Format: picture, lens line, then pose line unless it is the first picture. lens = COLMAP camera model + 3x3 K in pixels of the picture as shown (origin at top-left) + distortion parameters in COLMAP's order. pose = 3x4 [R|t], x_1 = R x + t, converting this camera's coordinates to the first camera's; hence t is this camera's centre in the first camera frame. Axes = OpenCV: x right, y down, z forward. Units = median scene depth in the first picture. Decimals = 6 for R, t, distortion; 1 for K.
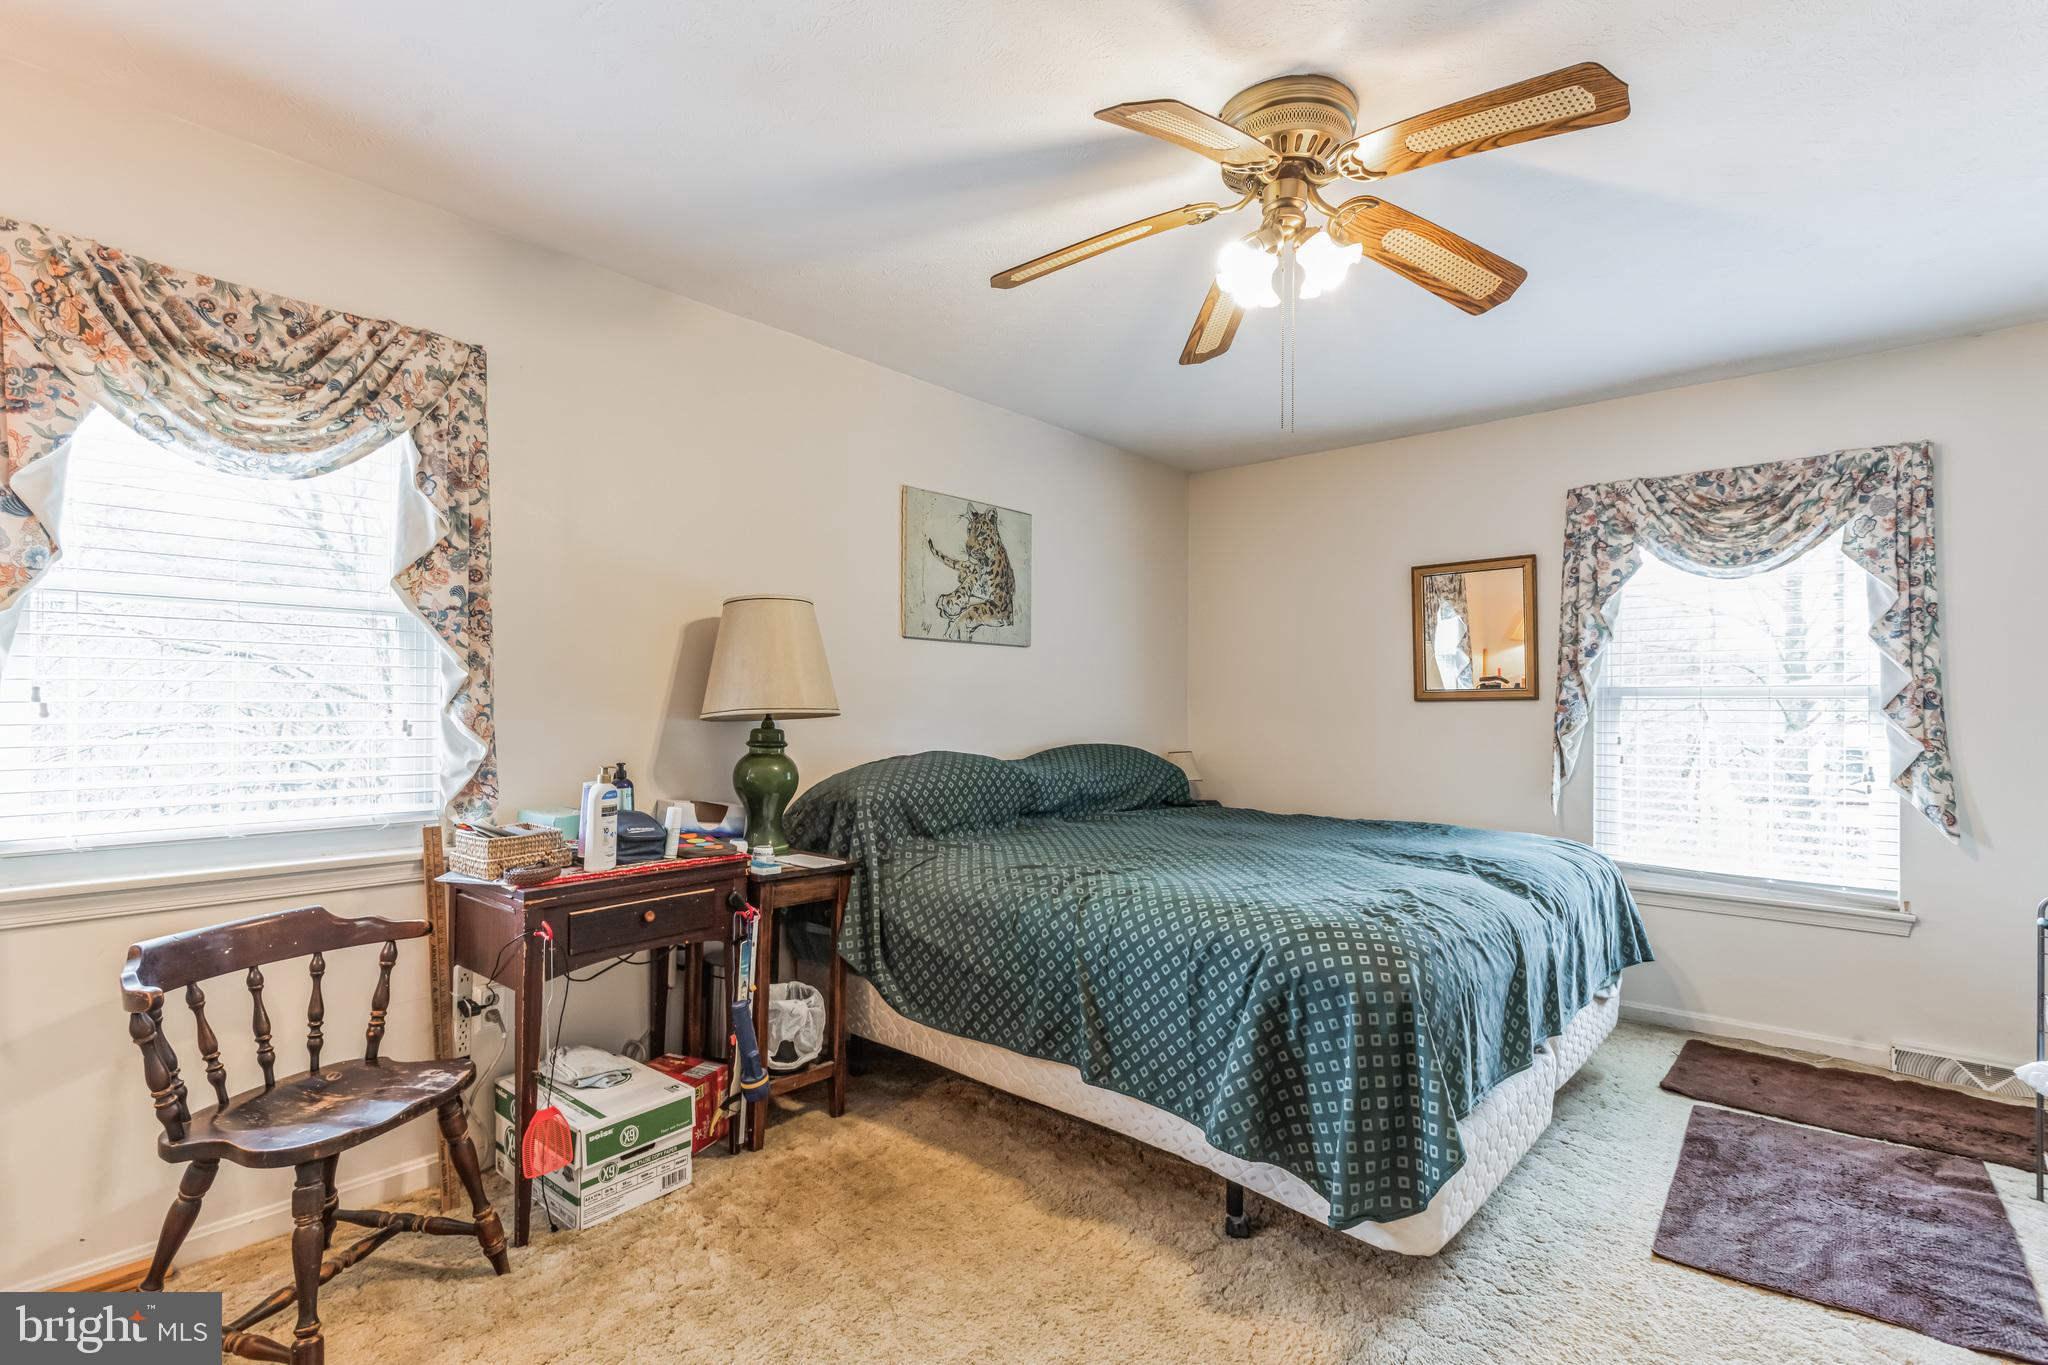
lens RADIAL K [[961.8, 0, 1036.8], [0, 961.8, 701.9], [0, 0, 1]] dist [0.009538, -0.003030]
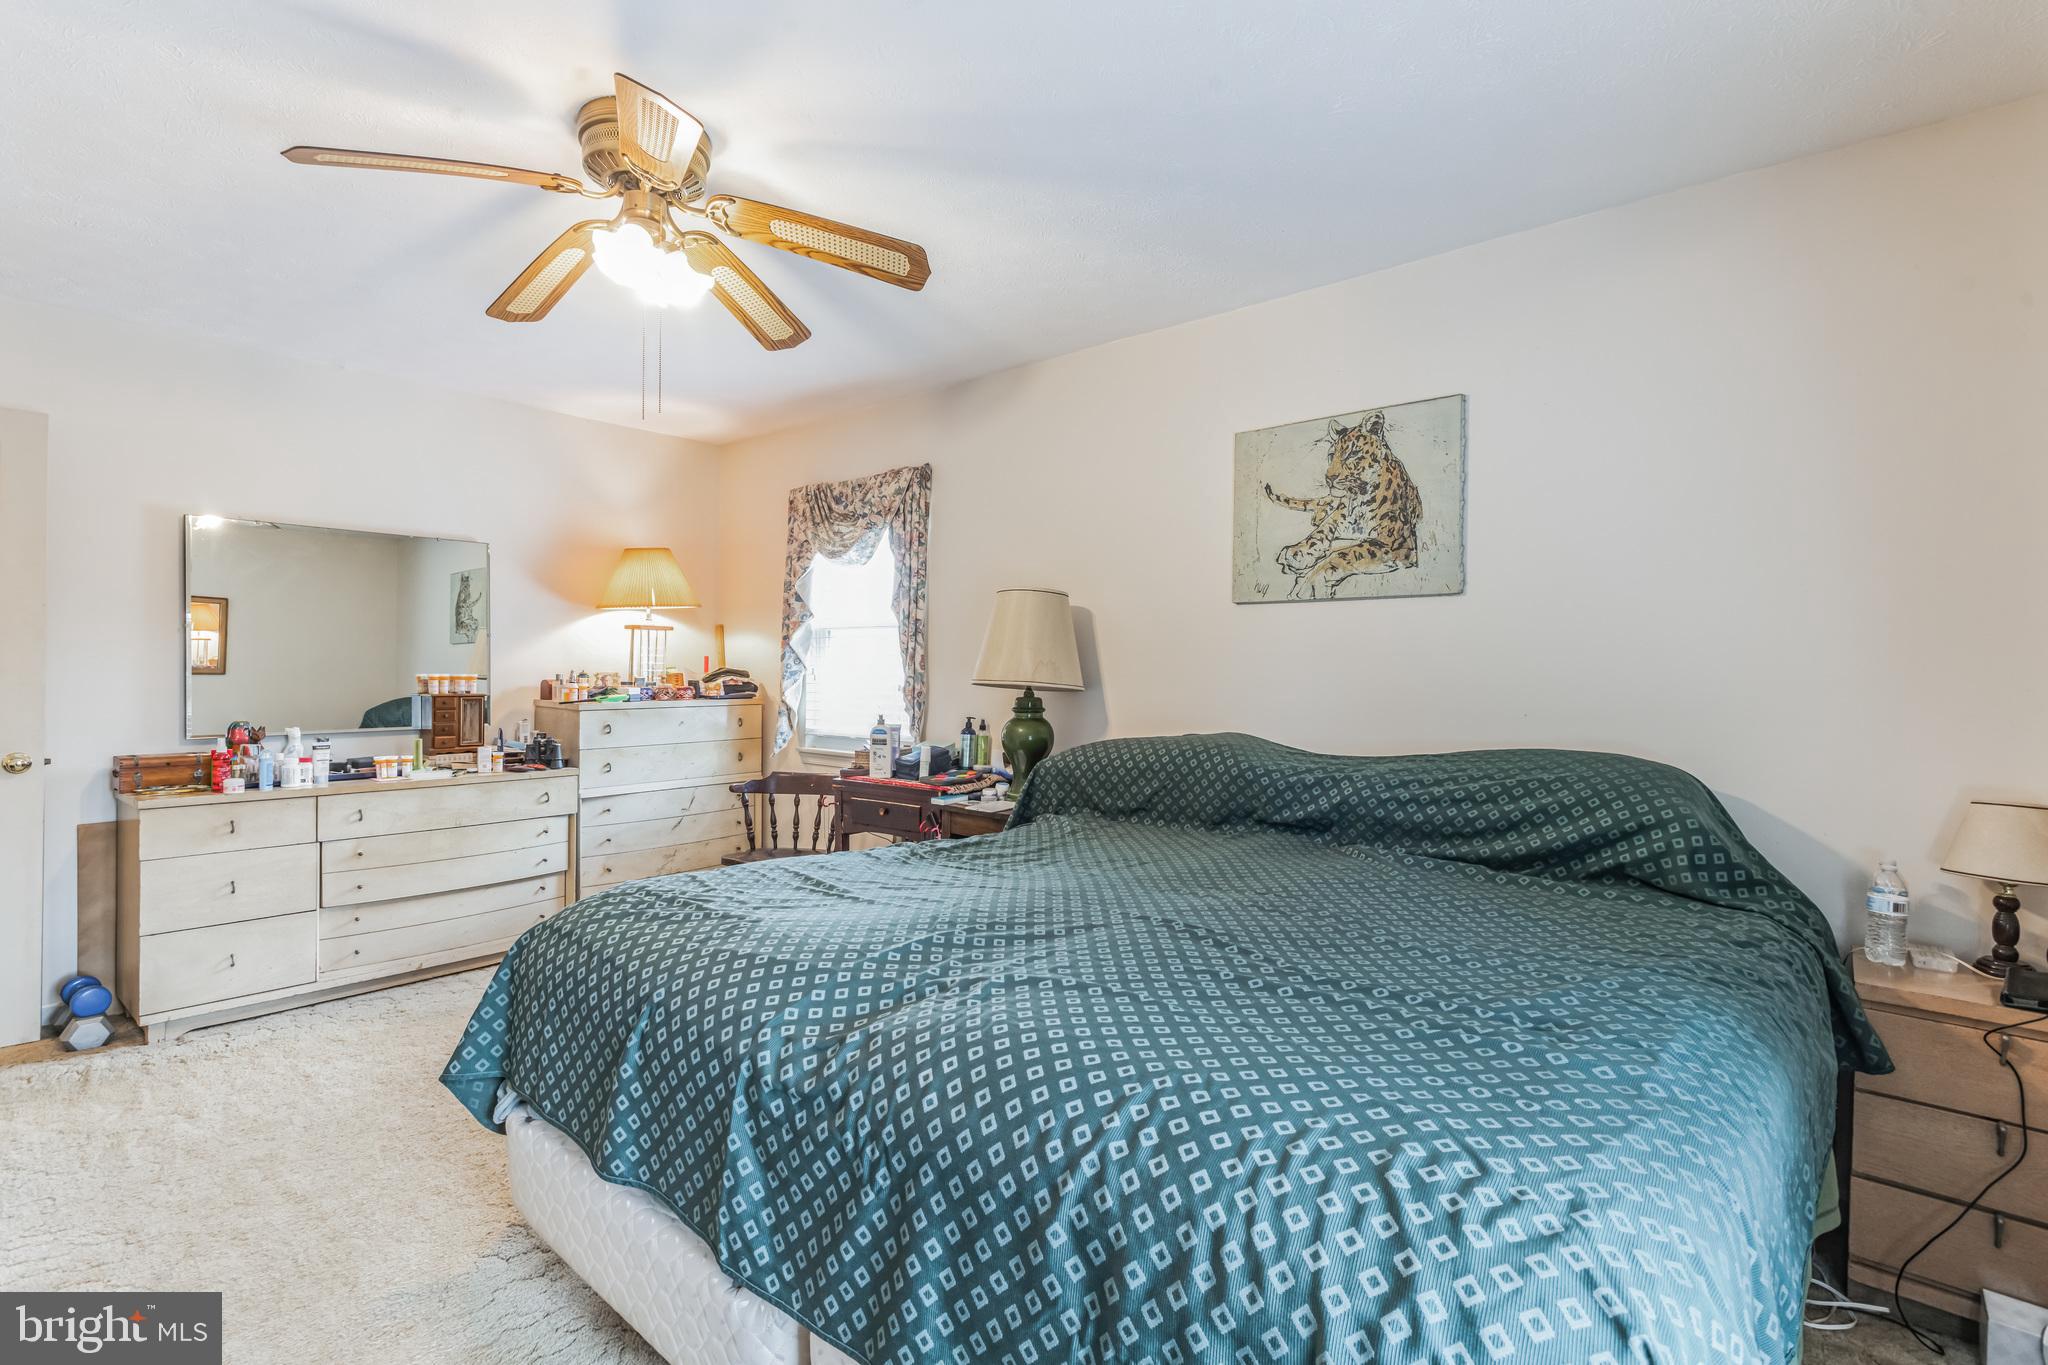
lens RADIAL K [[961.8, 0, 1024.9], [0, 961.8, 673.0], [0, 0, 1]] dist [0.009538, -0.003030]
pose [[-0.006664, 0.006974, -0.999953, 0.741390], [0.002558, 0.999973, 0.006957, -0.009206], [0.999975, -0.002511, -0.006681, 0.791289]]
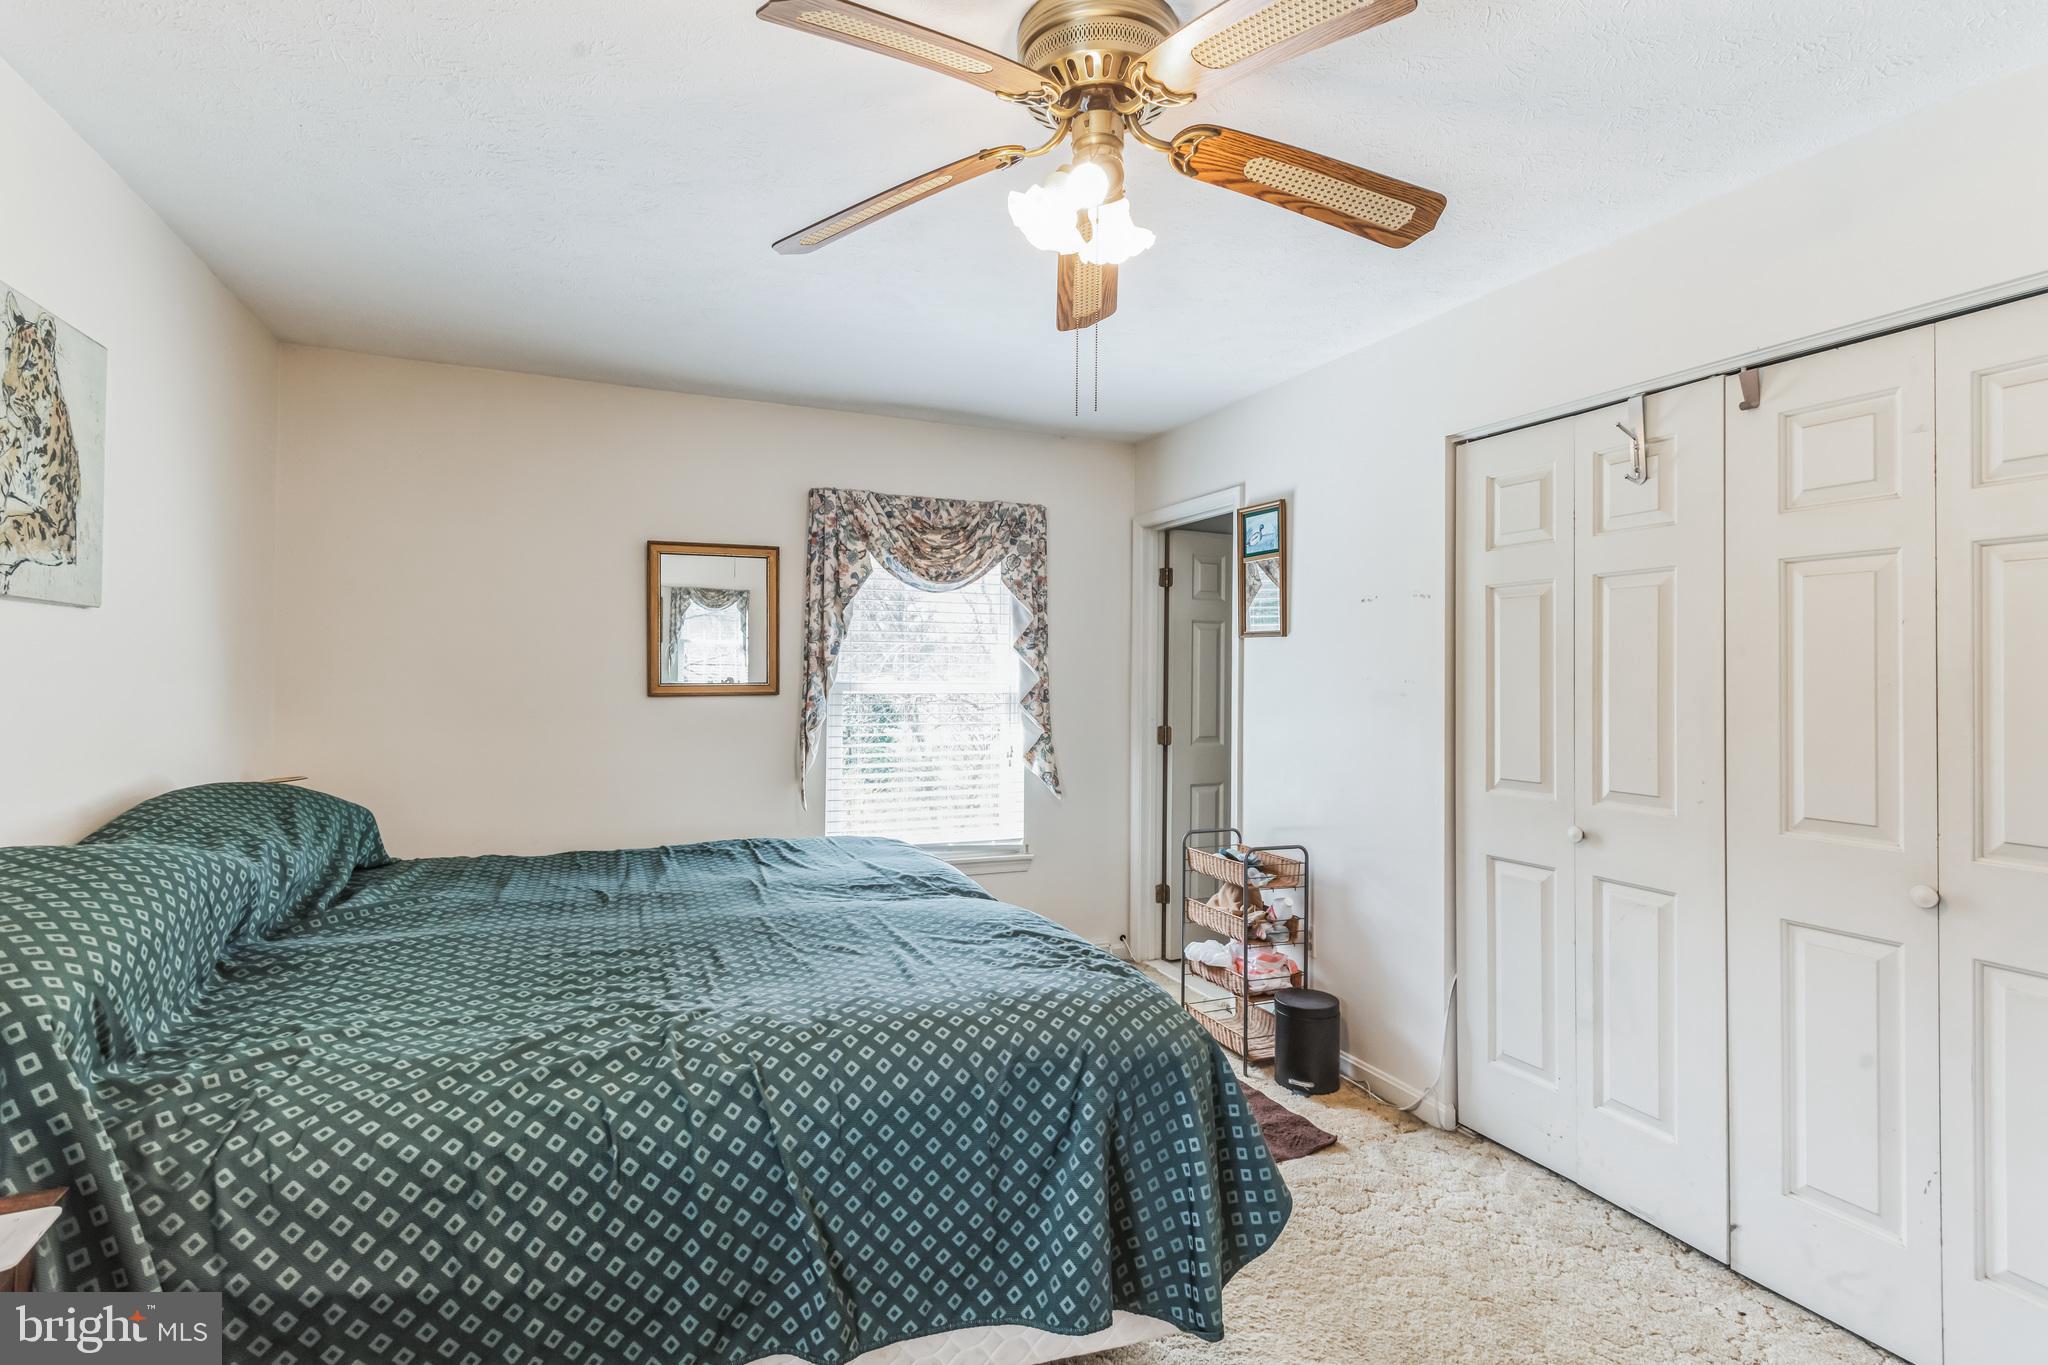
lens RADIAL K [[961.8, 0, 1030.5], [0, 961.8, 663.1], [0, 0, 1]] dist [0.009538, -0.003030]
pose [[0.438120, 0.011228, 0.898847, -0.280801], [-0.009808, 0.999922, -0.007710, -0.033117], [-0.898863, -0.005438, 0.438196, 0.378070]]
